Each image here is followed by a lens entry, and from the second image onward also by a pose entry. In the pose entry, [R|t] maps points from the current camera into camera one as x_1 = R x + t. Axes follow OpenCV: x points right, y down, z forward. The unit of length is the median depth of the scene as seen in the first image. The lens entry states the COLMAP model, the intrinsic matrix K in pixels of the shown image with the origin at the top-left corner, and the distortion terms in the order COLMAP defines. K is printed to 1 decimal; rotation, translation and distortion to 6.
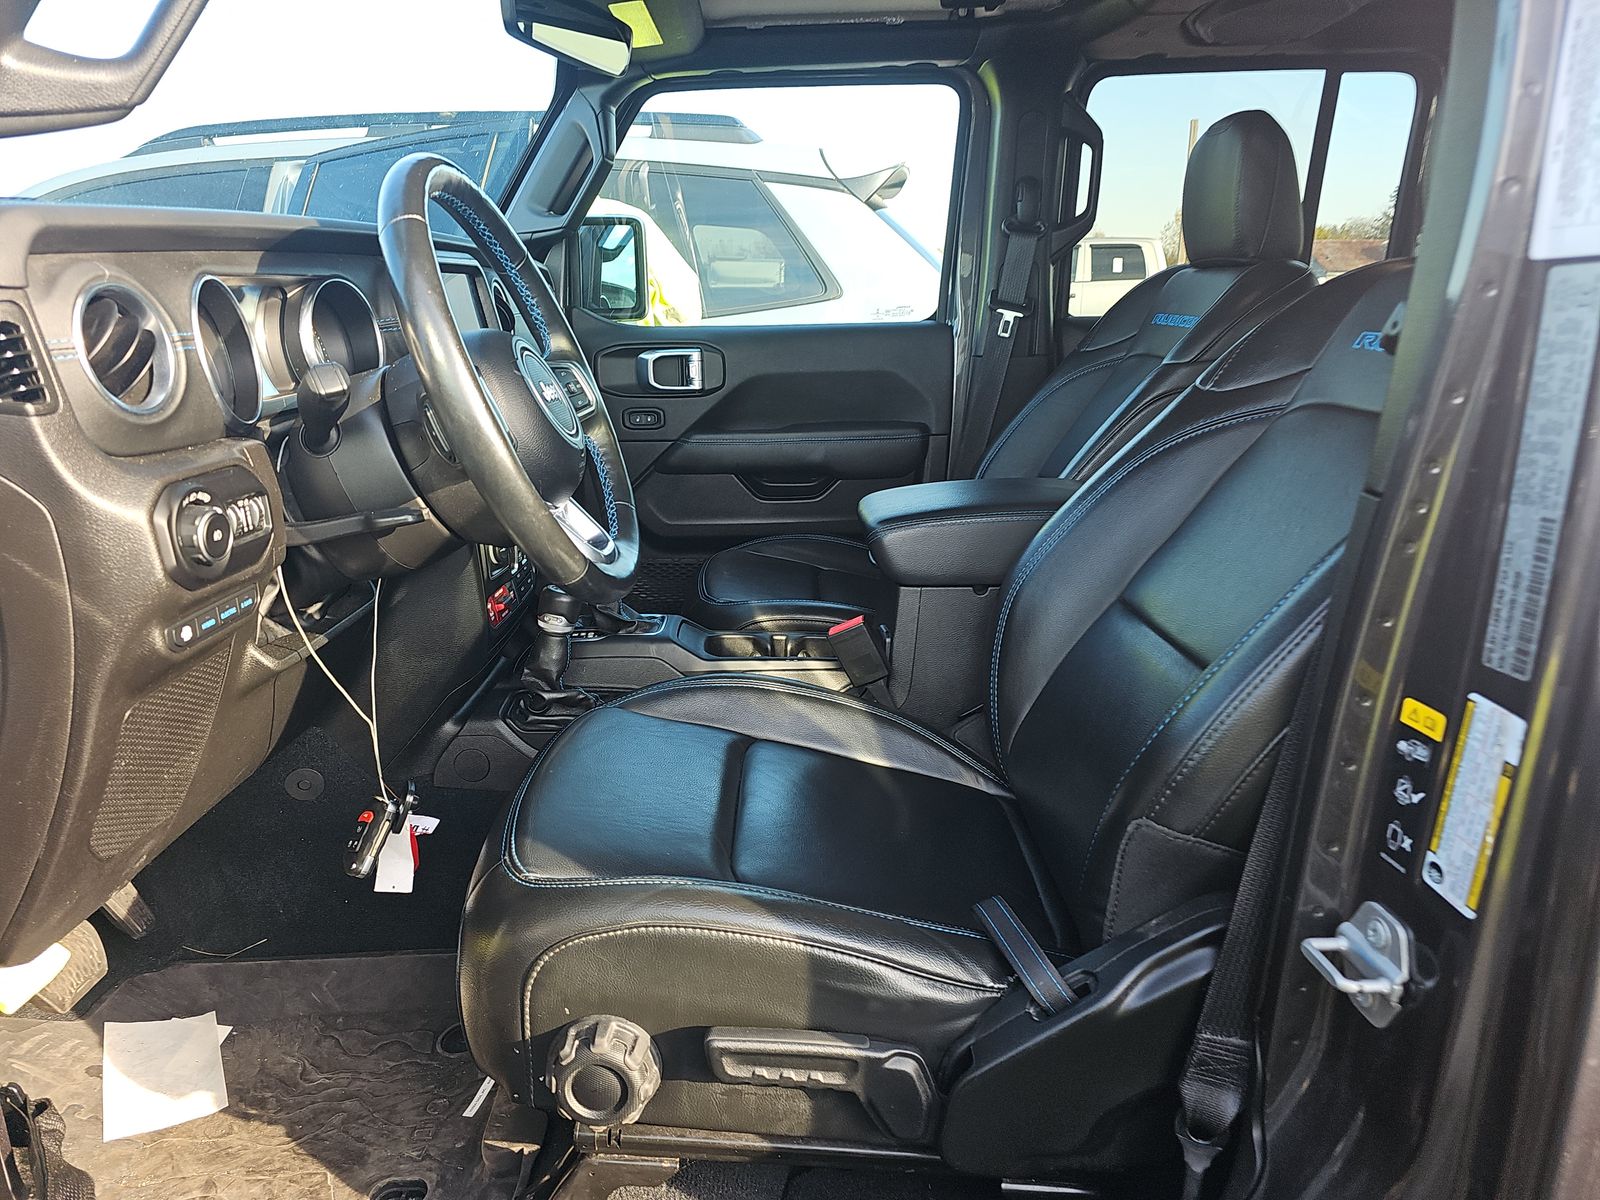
lens RADIAL K [[1062.0, 0, 800.0], [0, 1062.0, 600.0], [0, 0, 1]] dist [0.059347, -0.054998]
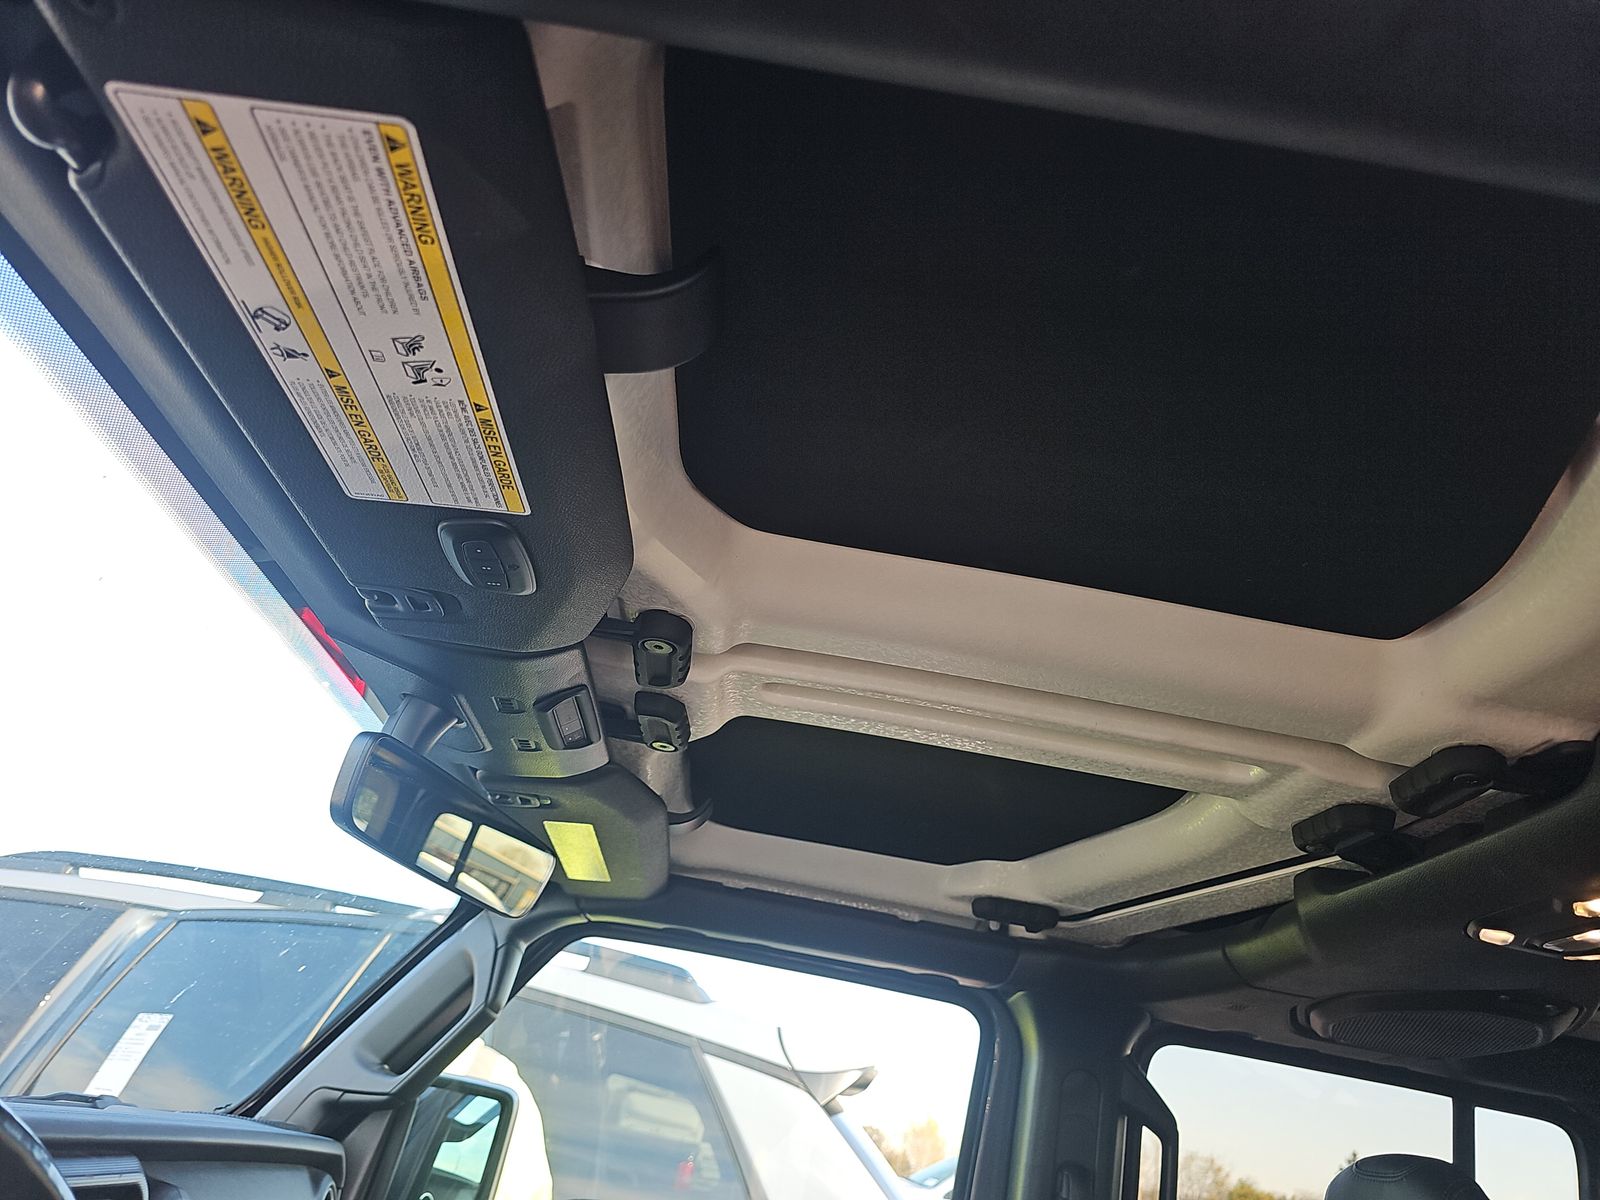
lens RADIAL K [[1062.0, 0, 800.0], [0, 1062.0, 600.0], [0, 0, 1]] dist [0.059347, -0.054998]
pose [[0.978965, 0.202229, -0.027021, -0.013425], [-0.166504, 0.715348, -0.678640, -0.140821], [-0.117911, 0.668865, 0.733973, 0.245732]]
